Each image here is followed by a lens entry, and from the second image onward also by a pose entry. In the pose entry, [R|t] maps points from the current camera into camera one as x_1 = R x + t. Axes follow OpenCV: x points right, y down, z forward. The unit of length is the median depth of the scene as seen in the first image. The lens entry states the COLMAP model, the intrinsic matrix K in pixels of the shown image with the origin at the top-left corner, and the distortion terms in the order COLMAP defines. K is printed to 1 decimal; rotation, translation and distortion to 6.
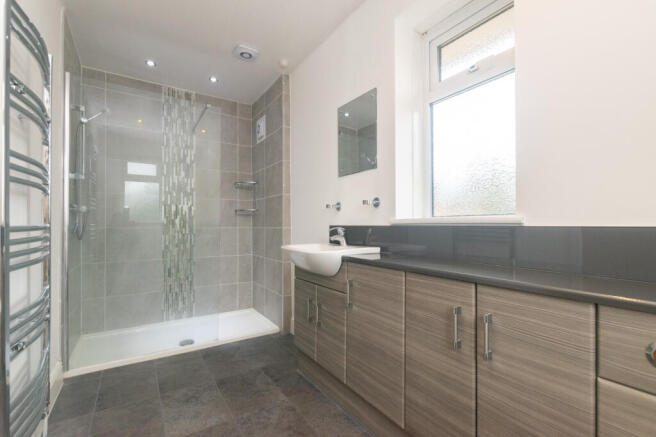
lens RADIAL K [[291.7, 0, 328.0], [0, 291.7, 218.5], [0, 0, 1]] dist [-0.000470, -0.000253]
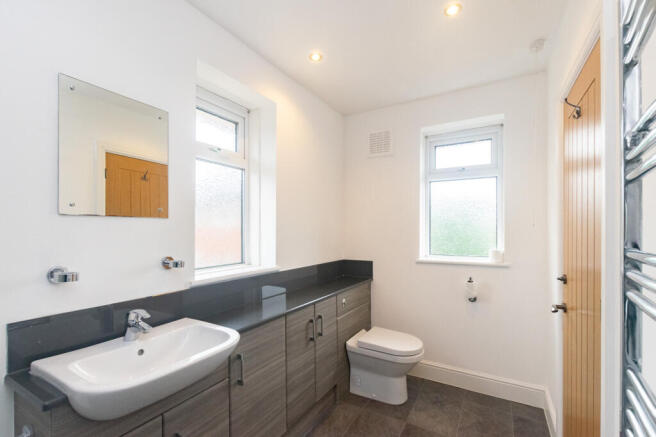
lens RADIAL K [[293.2, 0, 327.8], [0, 293.2, 231.4], [0, 0, 1]] dist [-0.000103, -0.000029]
pose [[-0.446269, 0.002422, 0.894896, -0.417918], [-0.005206, 0.999972, -0.005302, -0.080876], [-0.894884, -0.007025, -0.446244, 0.573422]]
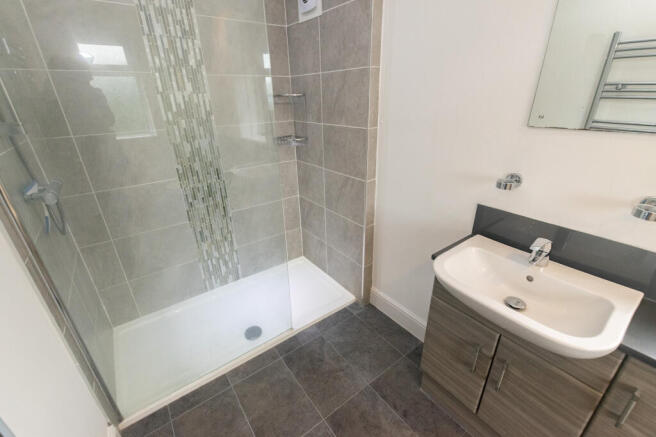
lens RADIAL K [[279.0, 0, 328.0], [0, 279.0, 218.5], [0, 0, 1]] dist [0.000180, 0.000048]
pose [[0.998421, -0.037421, 0.041904, -0.248339], [0.016557, 0.908742, 0.417029, -0.144748], [-0.053686, -0.415677, 0.907926, 0.352075]]
